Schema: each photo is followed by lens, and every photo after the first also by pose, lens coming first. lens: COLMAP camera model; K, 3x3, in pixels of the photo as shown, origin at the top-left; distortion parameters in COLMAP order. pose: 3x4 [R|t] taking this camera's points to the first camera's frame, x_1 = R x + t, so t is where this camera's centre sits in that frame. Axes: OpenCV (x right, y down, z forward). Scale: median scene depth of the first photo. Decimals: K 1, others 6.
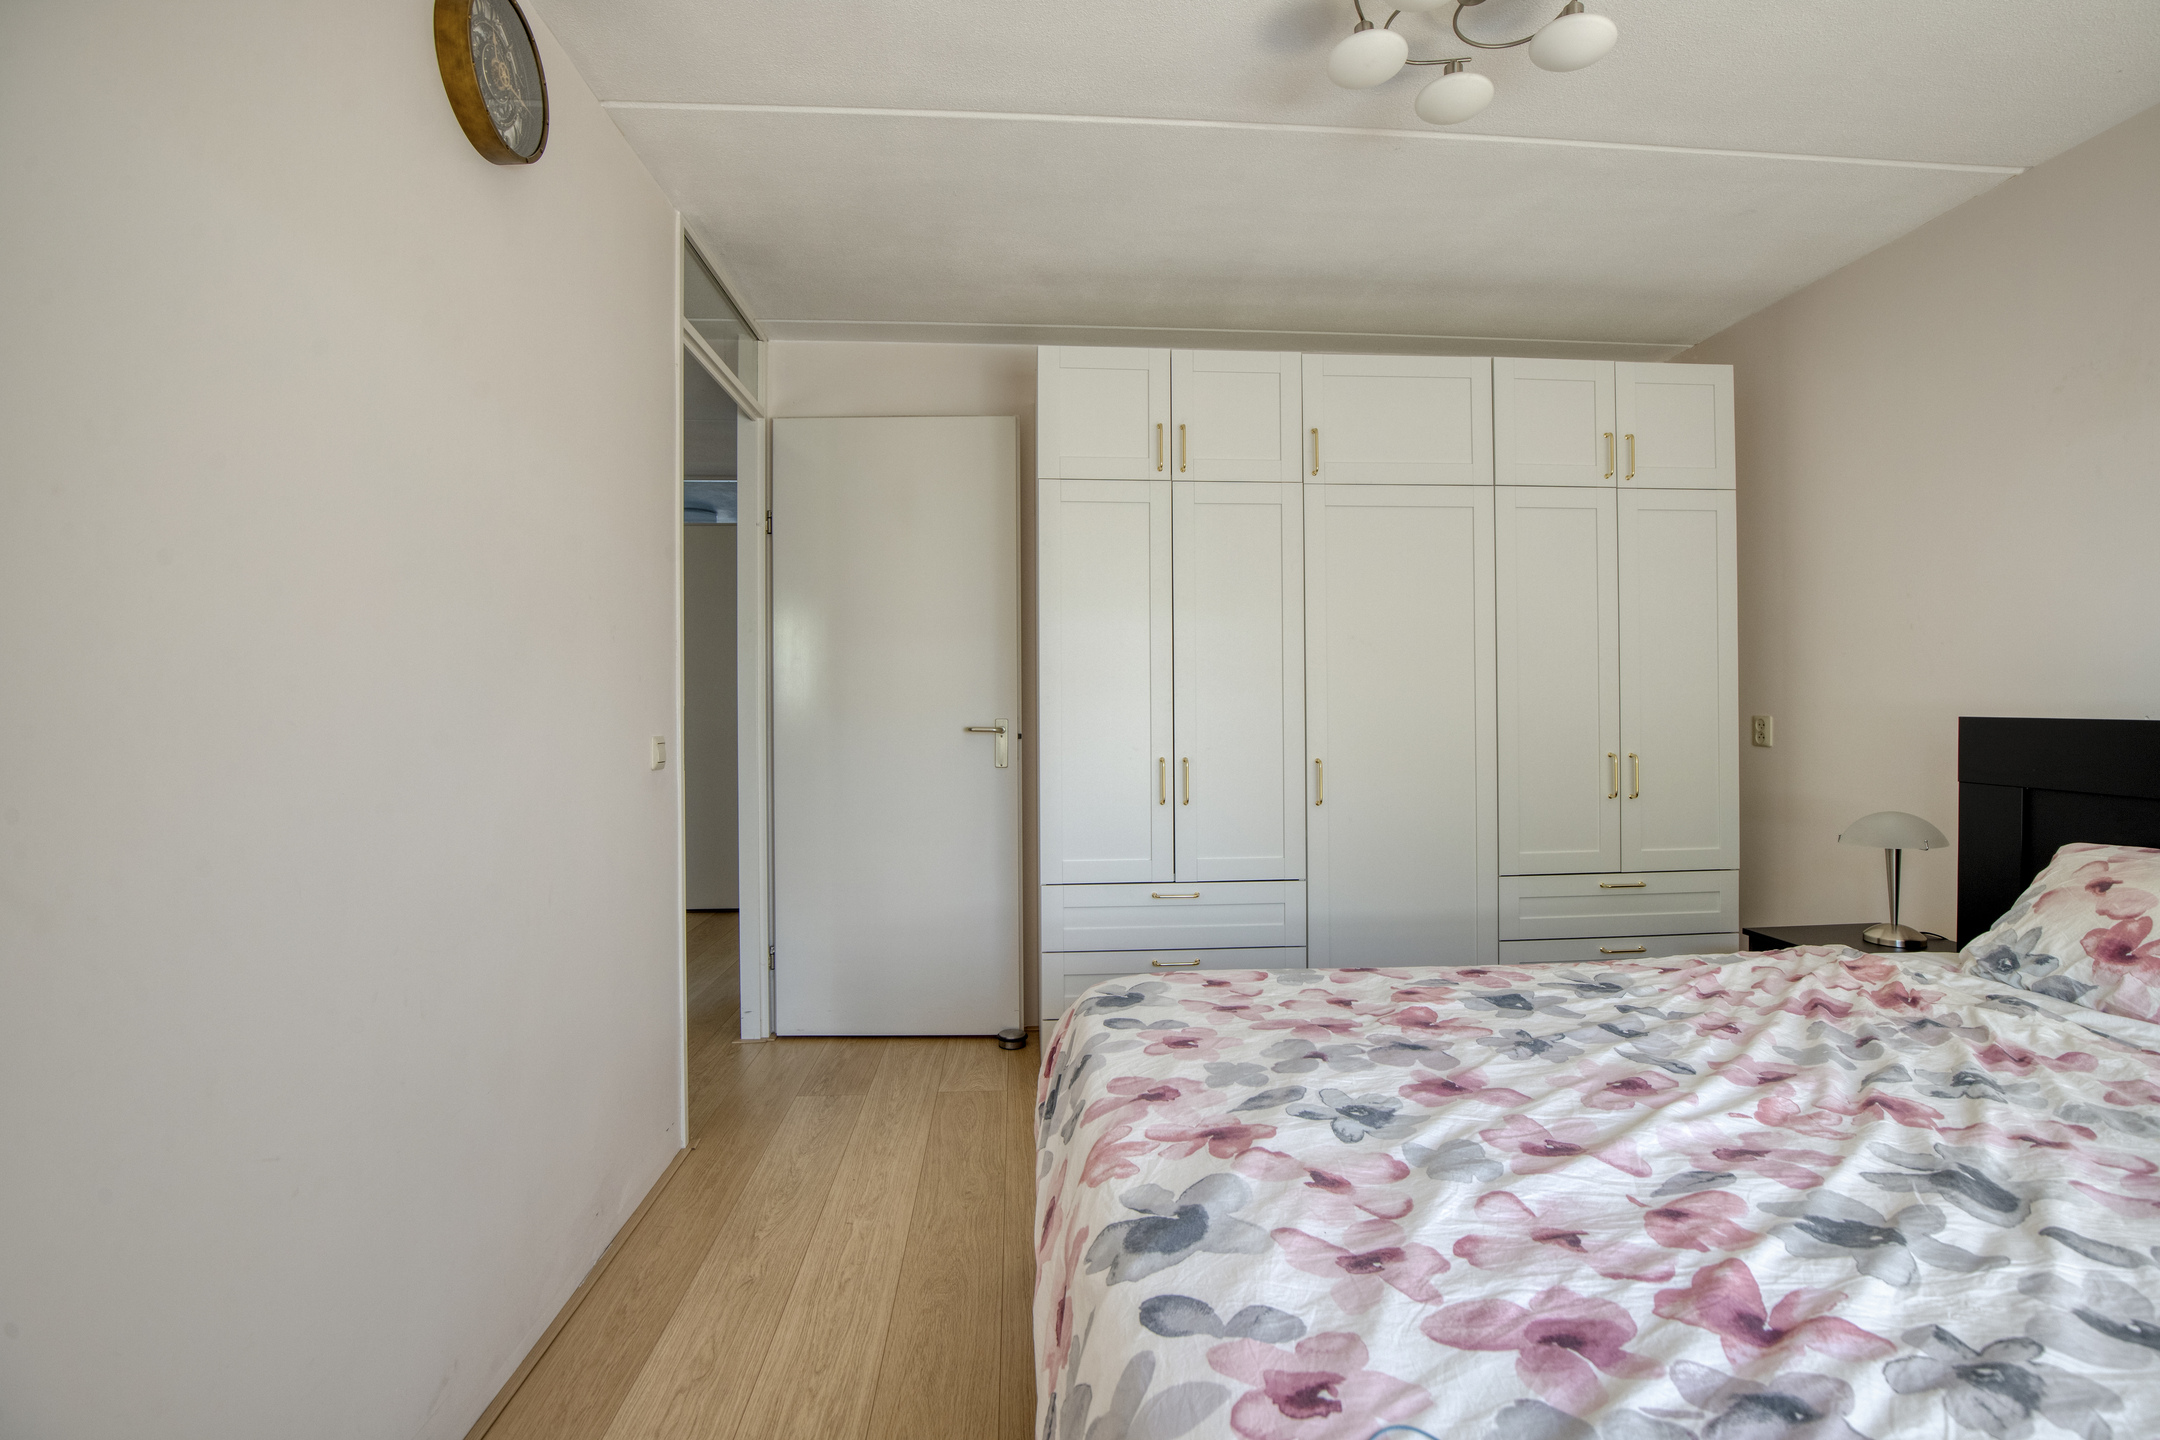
lens RADIAL K [[988.9, 0, 1081.8], [0, 988.9, 712.9], [0, 0, 1]] dist [0.000110, -0.000032]
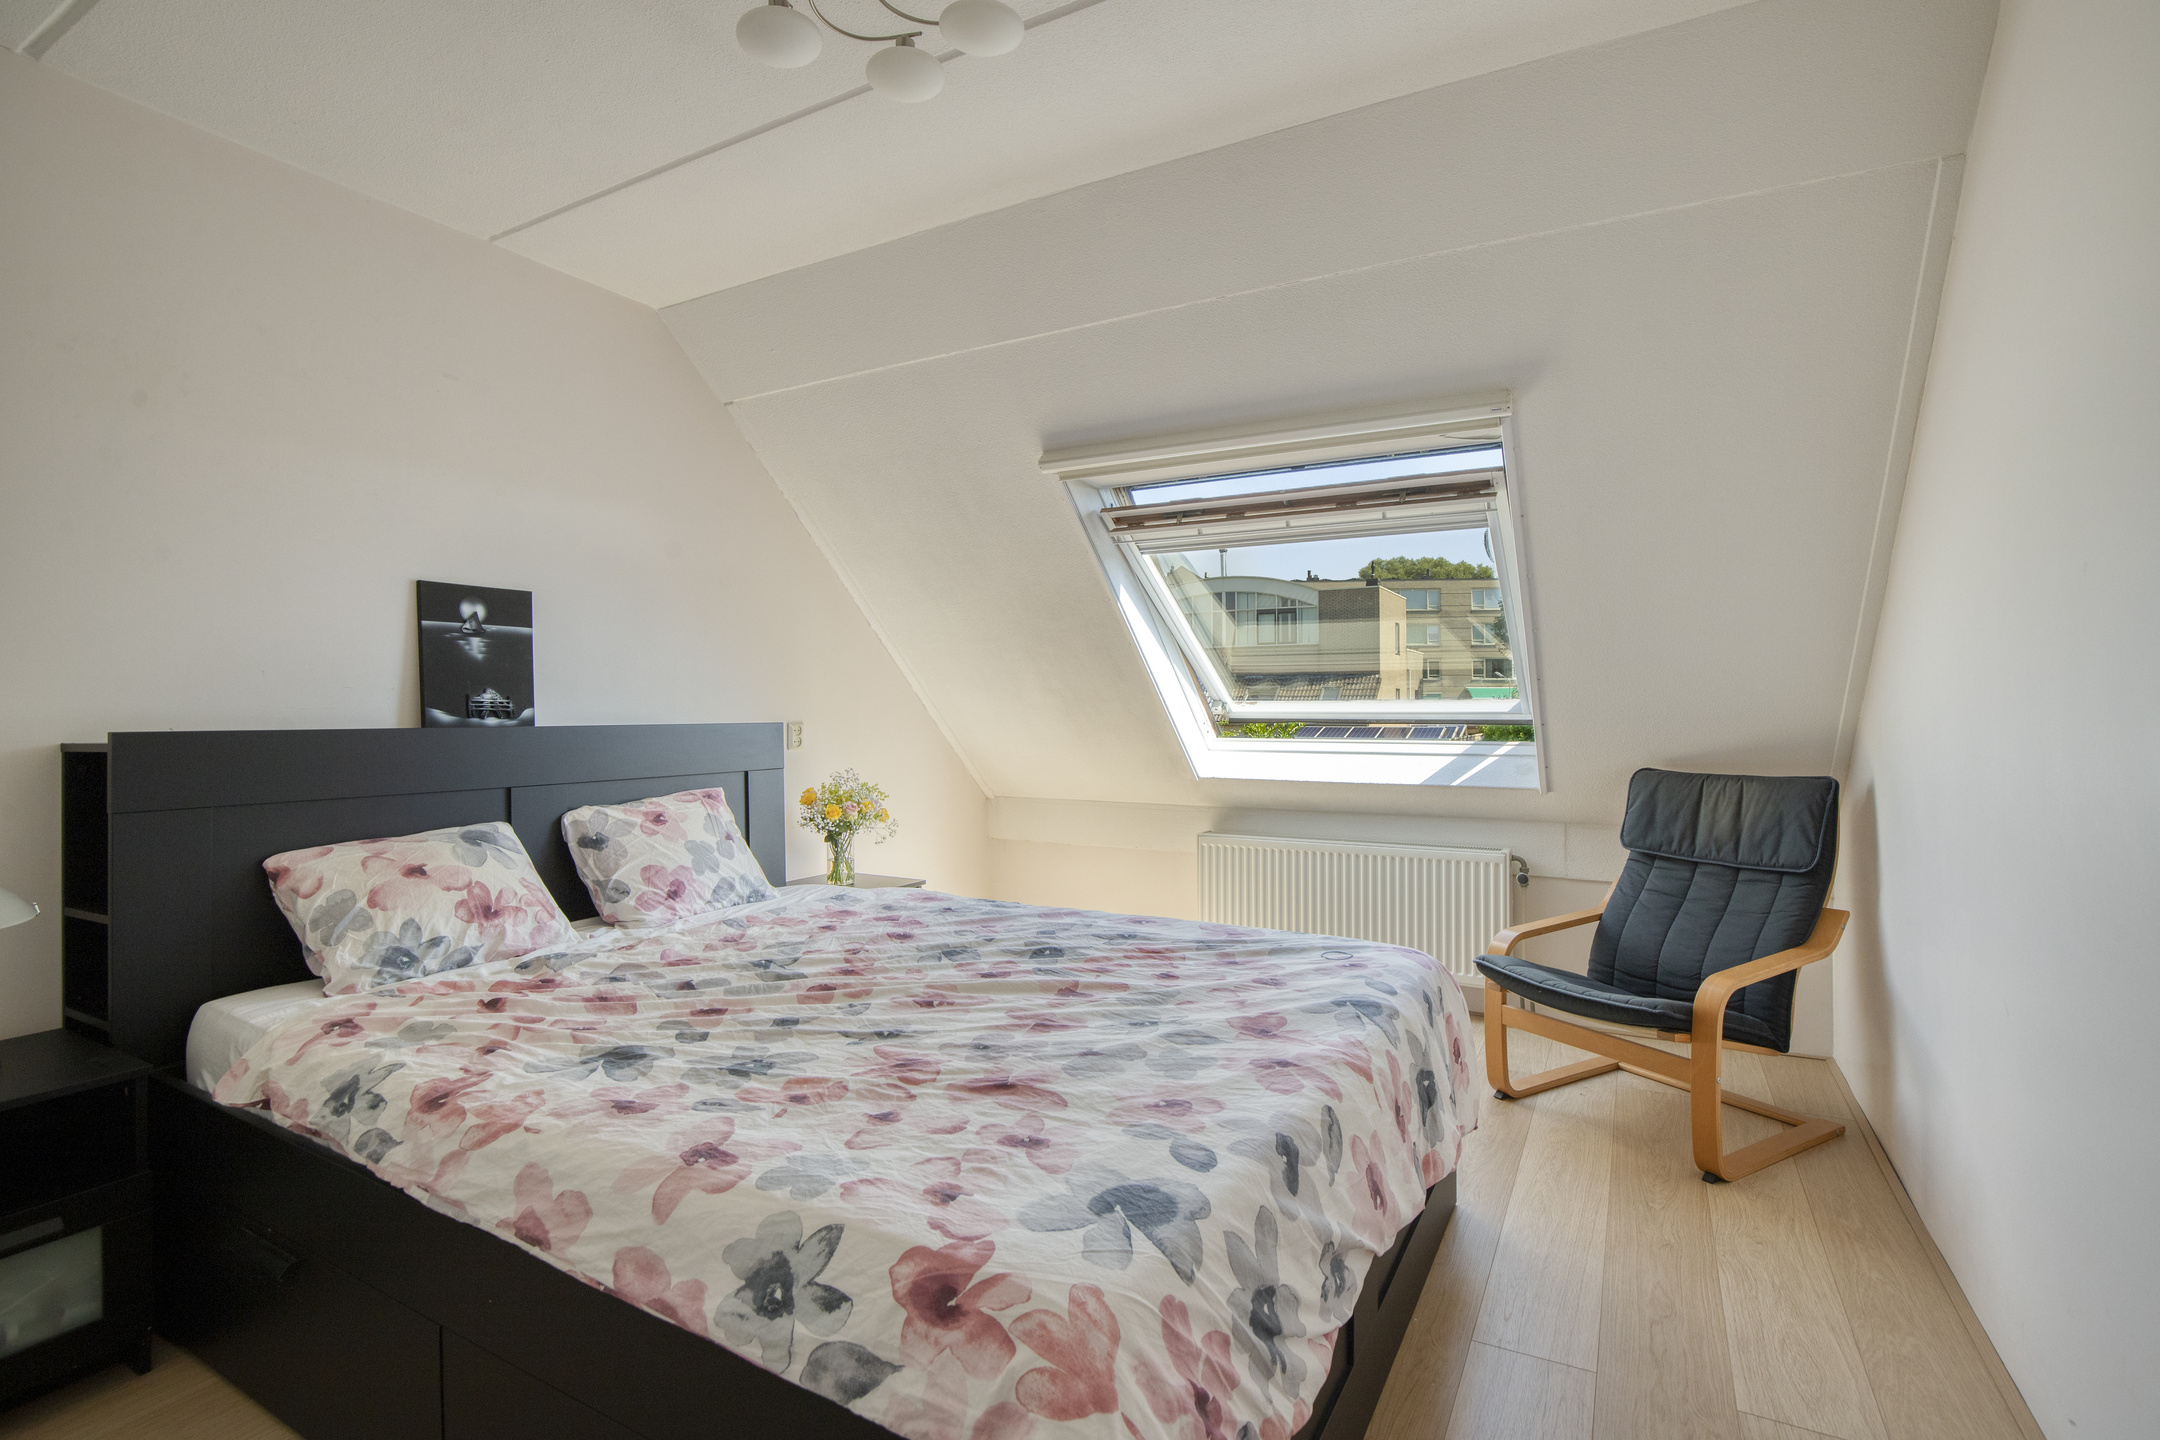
lens RADIAL K [[988.9, 0, 1080.3], [0, 988.9, 713.0], [0, 0, 1]] dist [0.000110, -0.000032]
pose [[-0.834178, 0.001493, 0.551493, -0.299423], [0.006289, 0.999957, 0.006805, -0.018388], [-0.551459, 0.009145, -0.834152, 1.695487]]
